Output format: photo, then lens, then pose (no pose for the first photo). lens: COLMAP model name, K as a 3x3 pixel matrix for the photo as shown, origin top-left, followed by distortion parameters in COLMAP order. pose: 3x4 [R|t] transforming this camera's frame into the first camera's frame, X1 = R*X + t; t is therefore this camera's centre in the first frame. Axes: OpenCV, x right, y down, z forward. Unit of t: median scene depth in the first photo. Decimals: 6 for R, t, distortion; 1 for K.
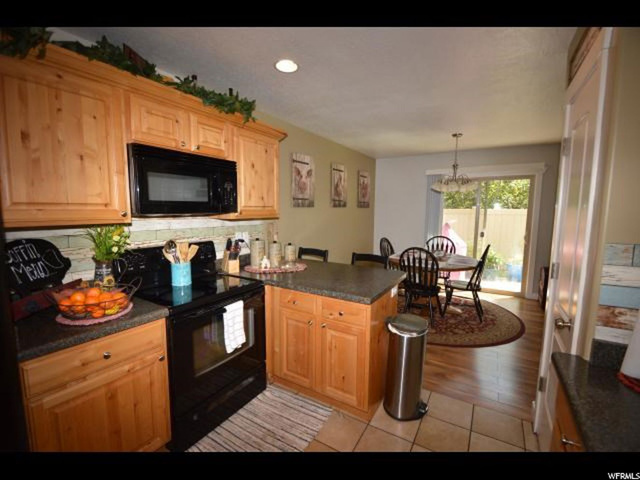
lens RADIAL K [[285.5, 0, 316.5], [0, 285.5, 240.3], [0, 0, 1]] dist [0.020197, -0.021818]
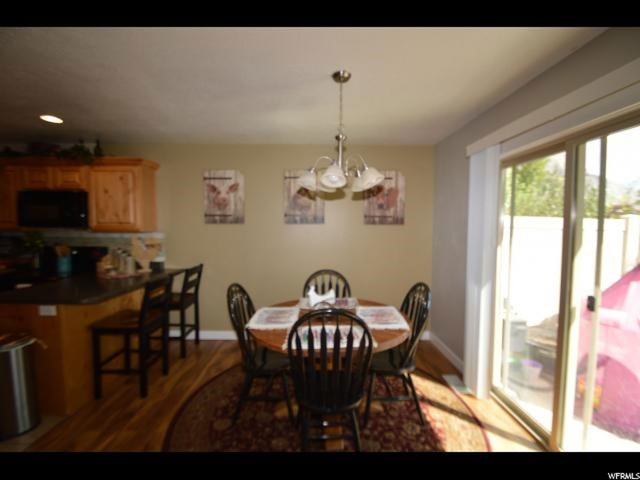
lens RADIAL K [[285.5, 0, 316.5], [0, 285.5, 240.3], [0, 0, 1]] dist [0.020197, -0.021818]
pose [[0.530222, 0.040993, -0.846867, 1.088664], [-0.099773, 0.994907, -0.014309, -0.089953], [0.841968, 0.092081, 0.531612, 0.874753]]
